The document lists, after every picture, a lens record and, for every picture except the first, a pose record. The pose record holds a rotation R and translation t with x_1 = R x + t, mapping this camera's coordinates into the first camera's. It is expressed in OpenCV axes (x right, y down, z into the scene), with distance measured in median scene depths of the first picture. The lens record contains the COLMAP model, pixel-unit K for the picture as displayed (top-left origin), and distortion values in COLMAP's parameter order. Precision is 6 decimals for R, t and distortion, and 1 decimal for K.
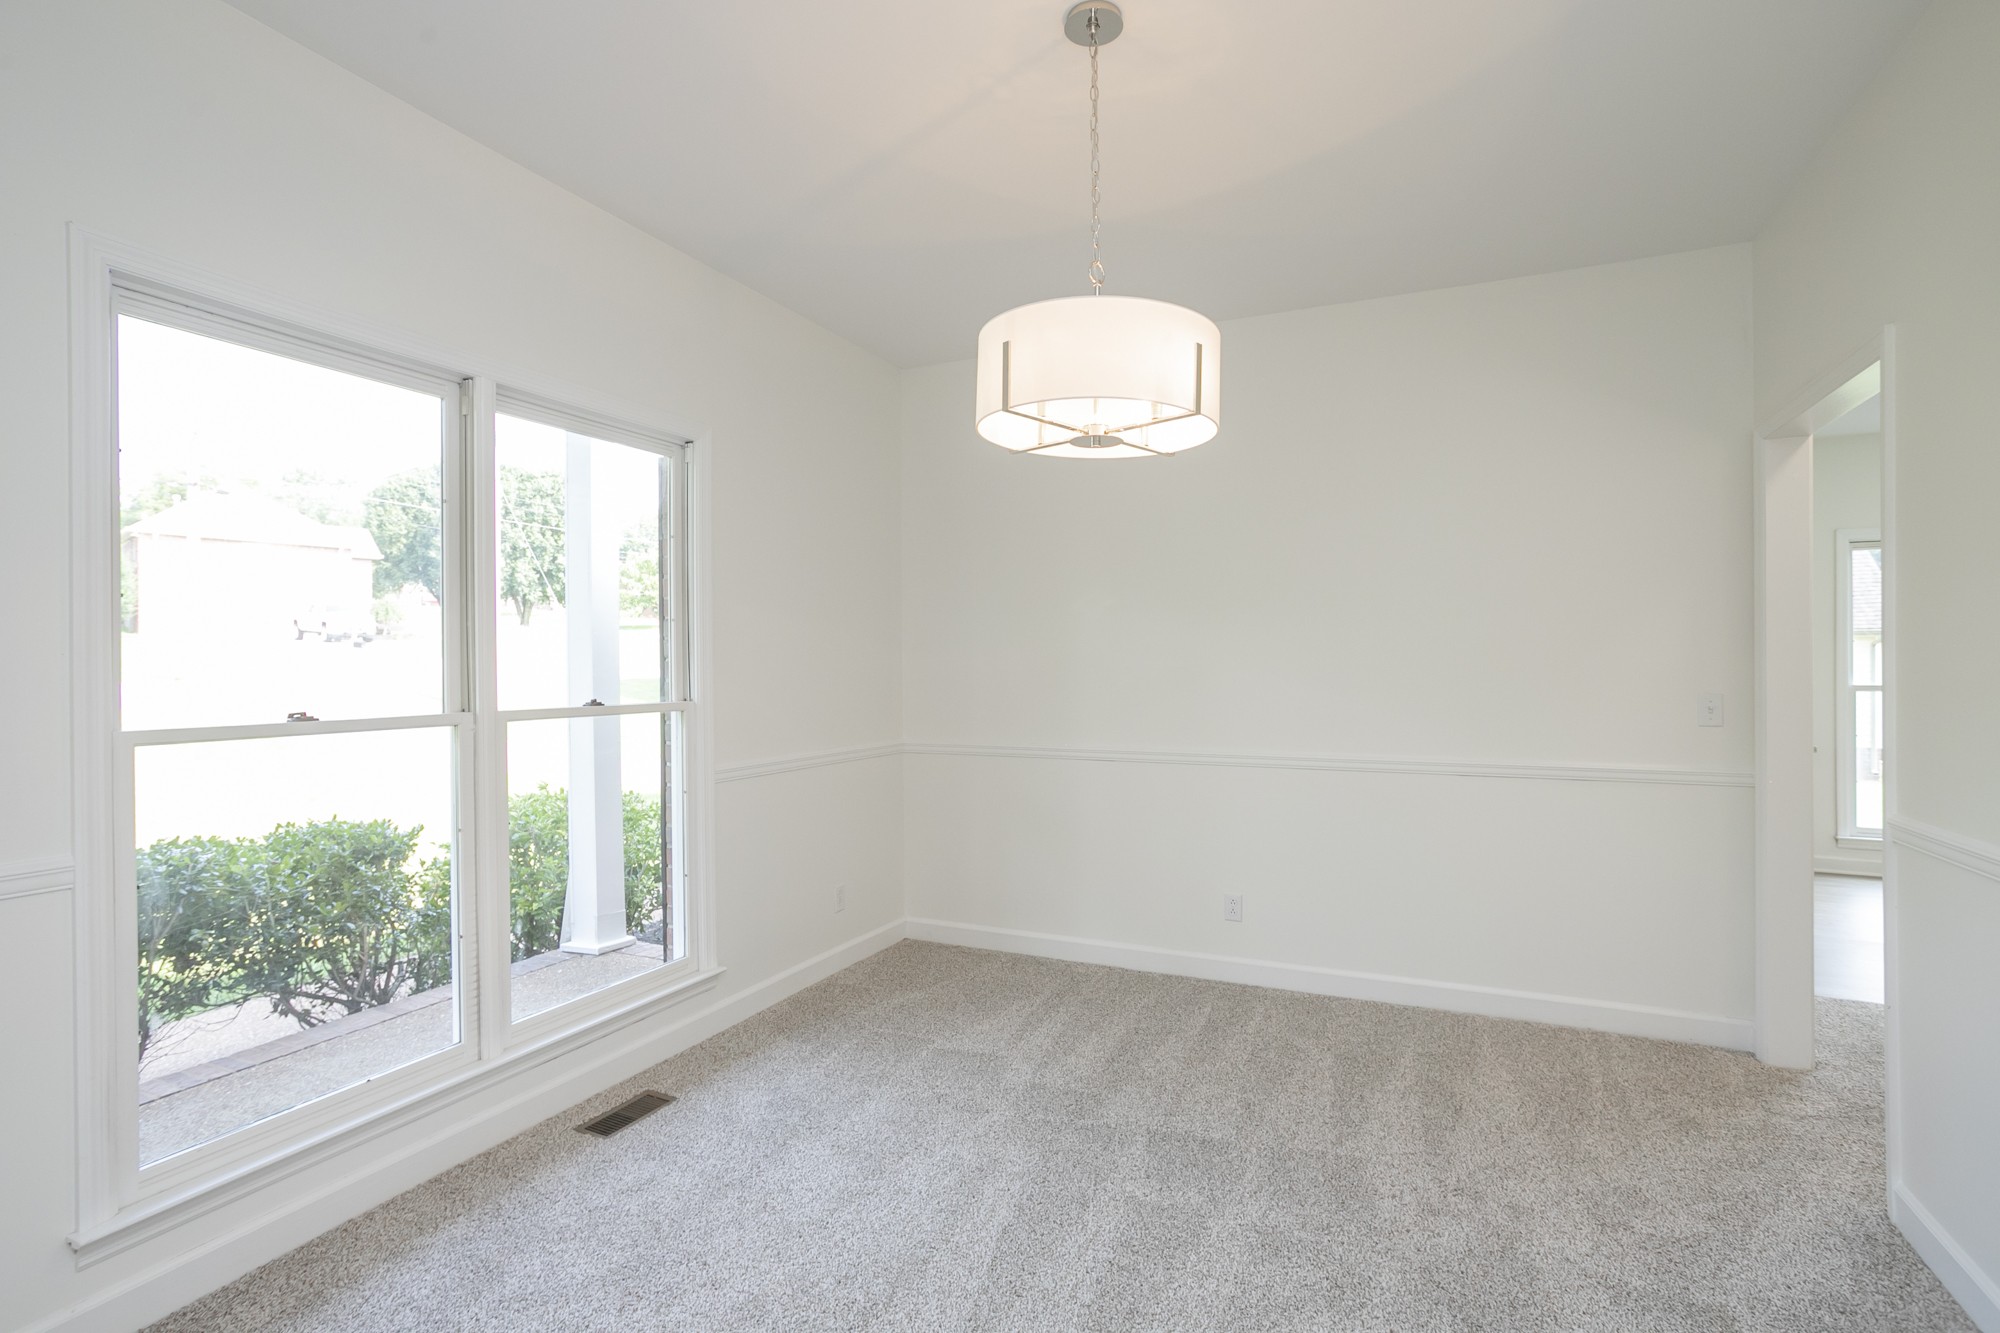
lens RADIAL K [[969.3, 0, 999.2], [0, 969.3, 674.1], [0, 0, 1]] dist [0.003575, 0.001009]
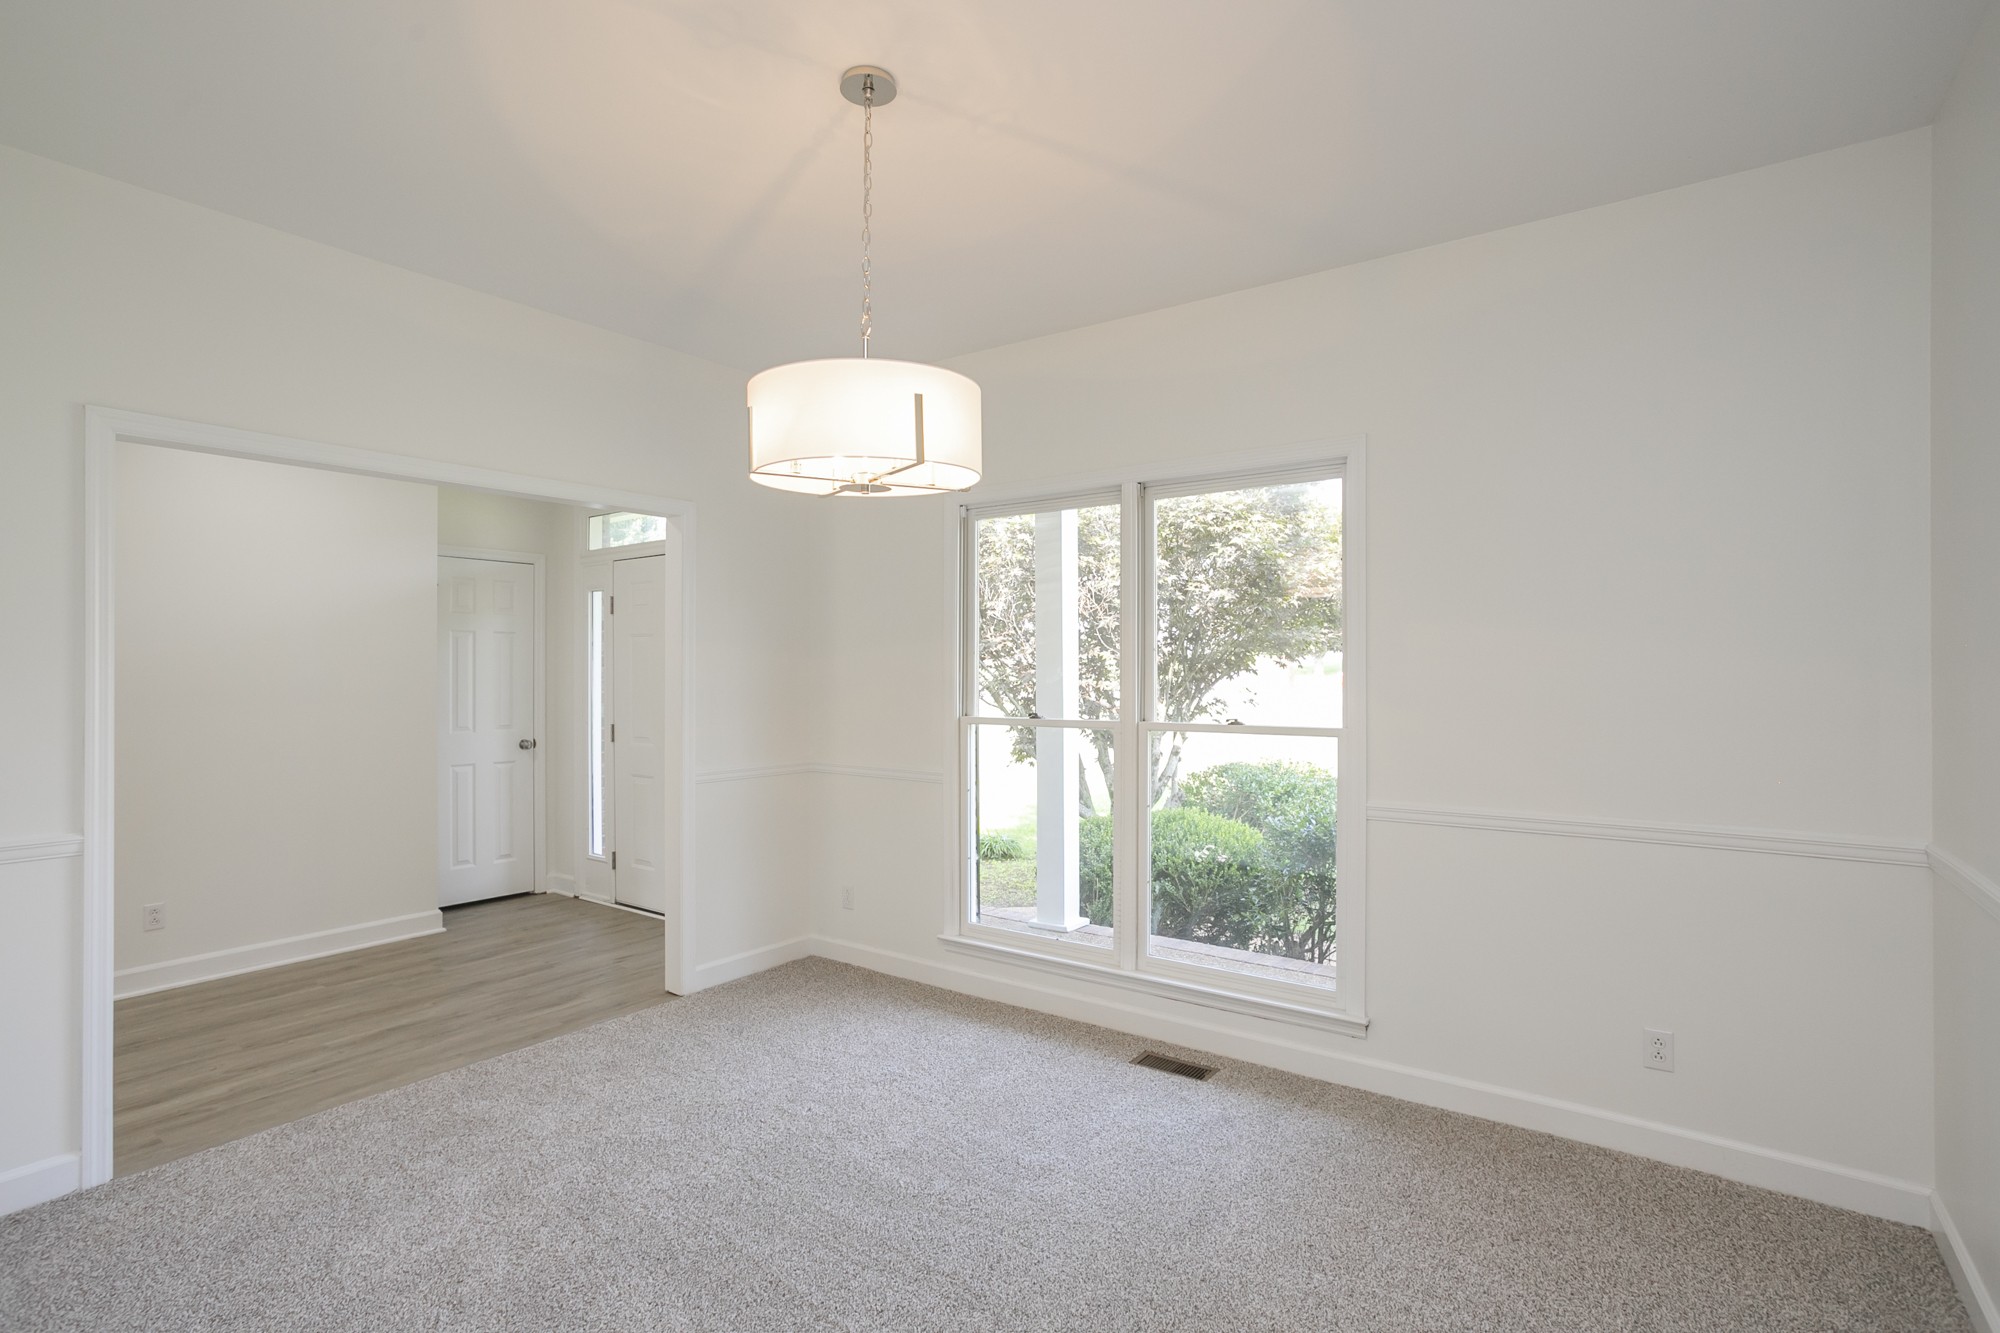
lens RADIAL K [[969.3, 0, 999.2], [0, 969.3, 674.1], [0, 0, 1]] dist [0.003575, 0.001009]
pose [[-0.203748, -0.003717, -0.979016, 0.784073], [-0.003130, 0.999990, -0.003146, -0.022213], [0.979018, 0.002424, -0.203757, 0.977698]]
